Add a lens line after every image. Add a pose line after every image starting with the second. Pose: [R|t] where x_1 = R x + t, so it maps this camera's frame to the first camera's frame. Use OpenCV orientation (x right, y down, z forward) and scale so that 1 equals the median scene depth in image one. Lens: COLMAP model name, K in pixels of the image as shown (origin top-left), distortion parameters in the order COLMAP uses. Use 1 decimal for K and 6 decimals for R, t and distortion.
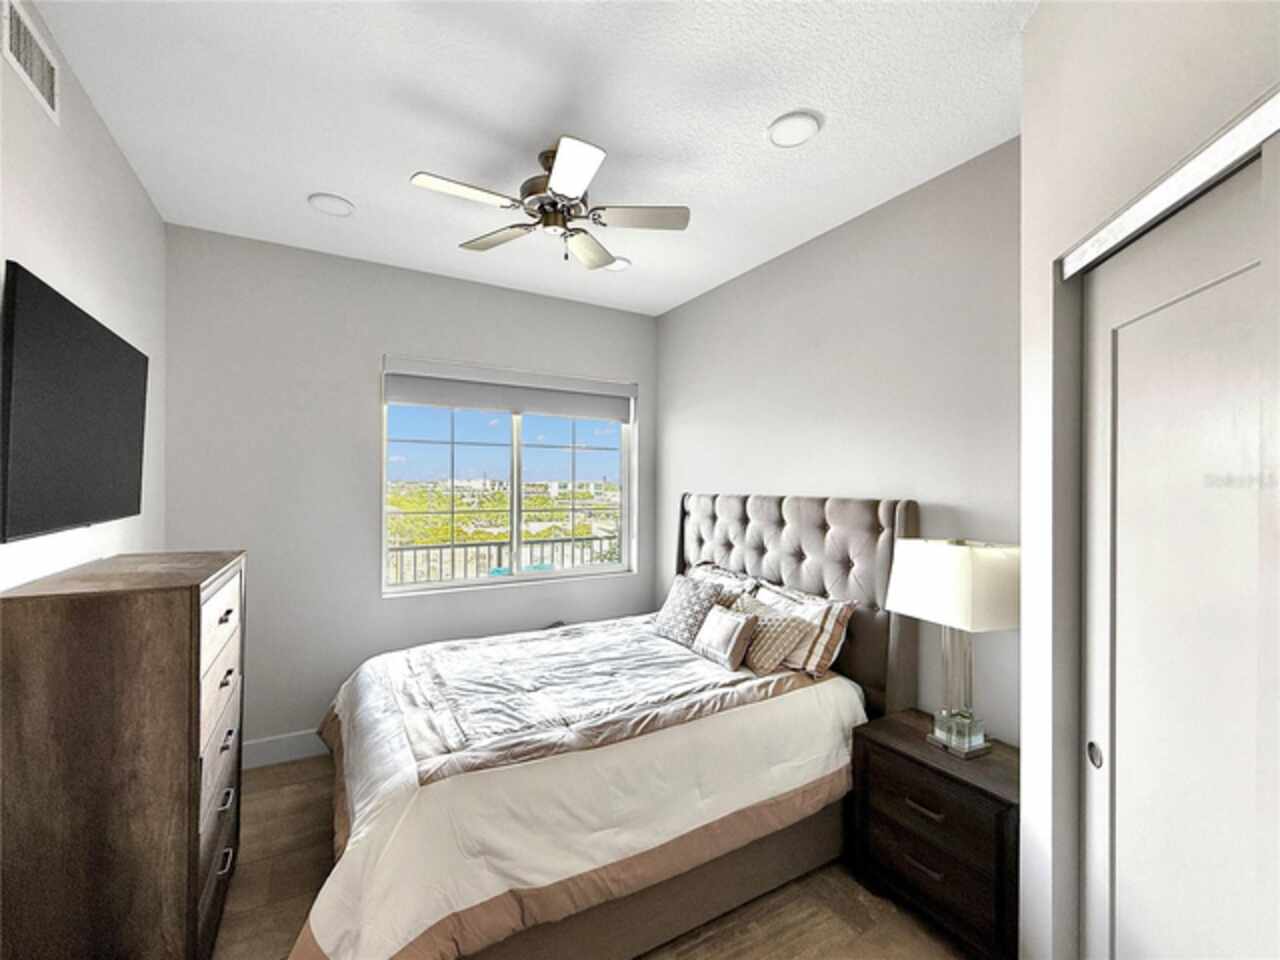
lens RADIAL K [[528.0, 0, 634.1], [0, 528.0, 491.0], [0, 0, 1]] dist [-0.005240, -0.000010]
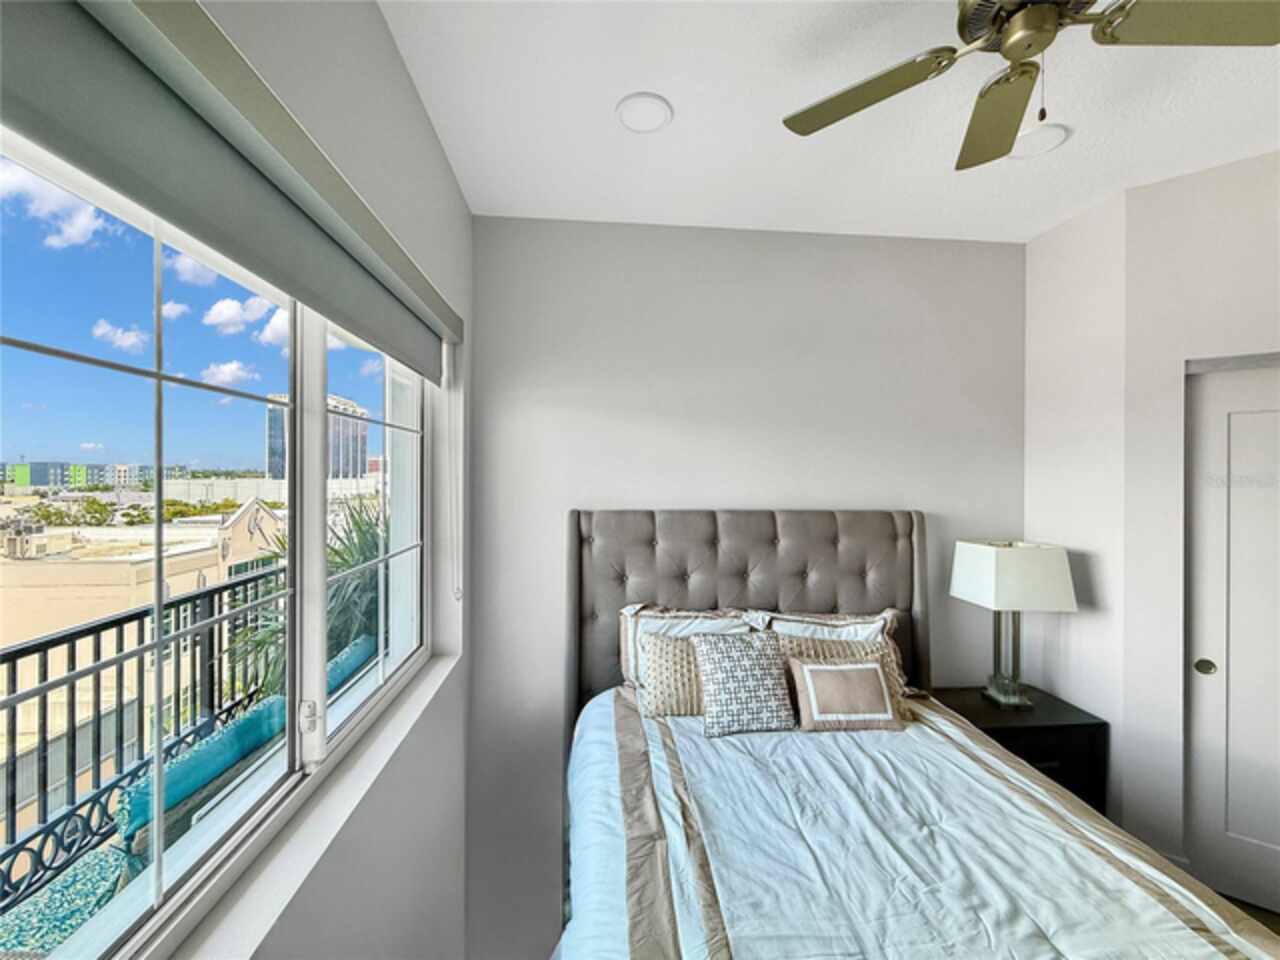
lens RADIAL K [[512.9, 0, 636.9], [0, 512.9, 474.1], [0, 0, 1]] dist [-0.001192, 0.000216]
pose [[0.428401, -0.002607, 0.903585, -0.660480], [0.004080, 0.999991, 0.000951, -0.057519], [-0.903580, 0.003279, 0.428408, 0.948343]]
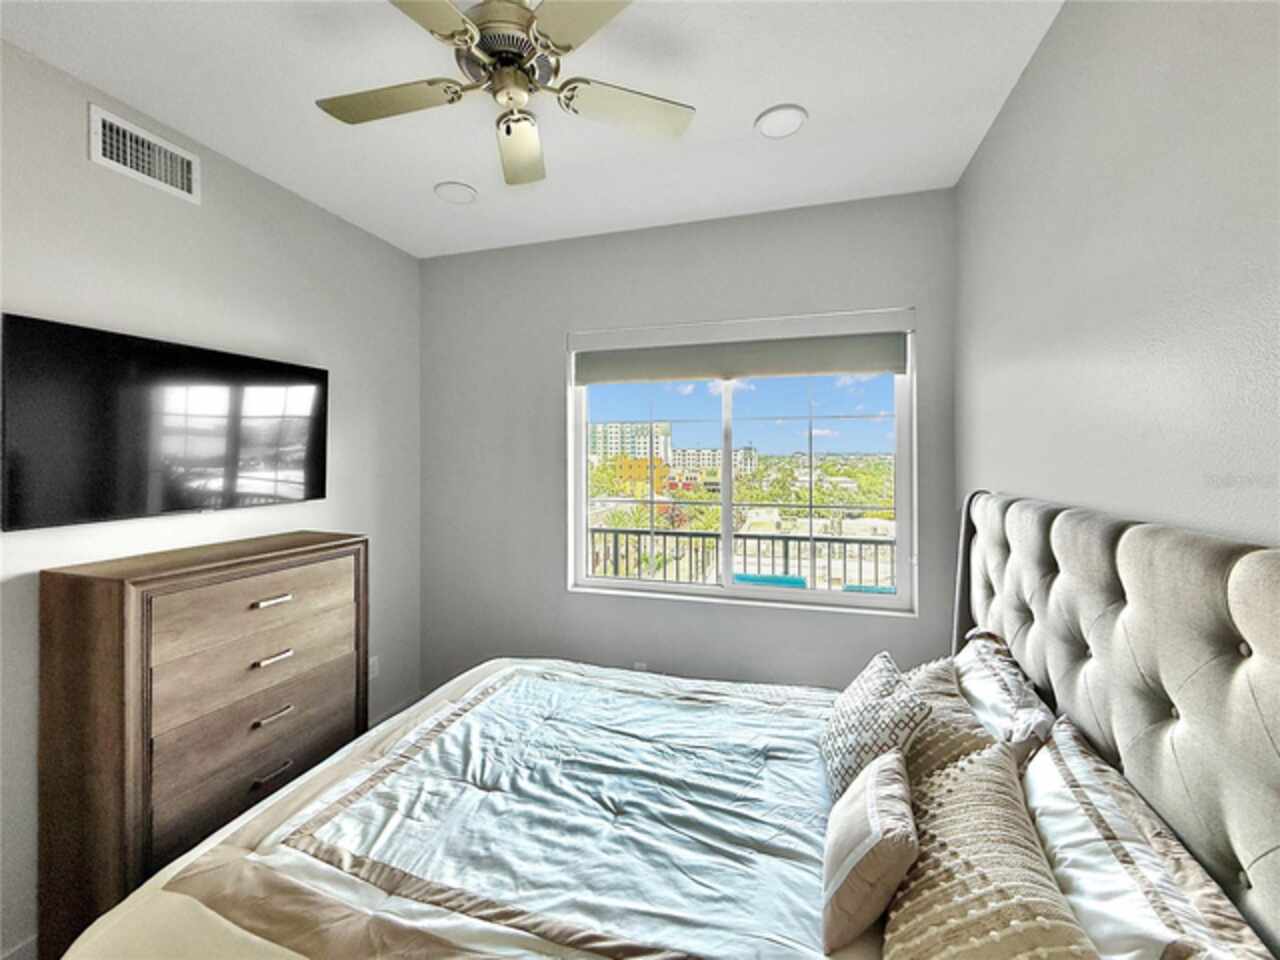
lens RADIAL K [[517.1, 0, 637.7], [0, 517.1, 454.6], [0, 0, 1]] dist [0.002034, 0.000141]
pose [[0.680435, -0.009460, -0.732747, 0.358344], [-0.002015, 0.999889, -0.014781, -0.035642], [0.732806, 0.011534, 0.680340, 0.564558]]
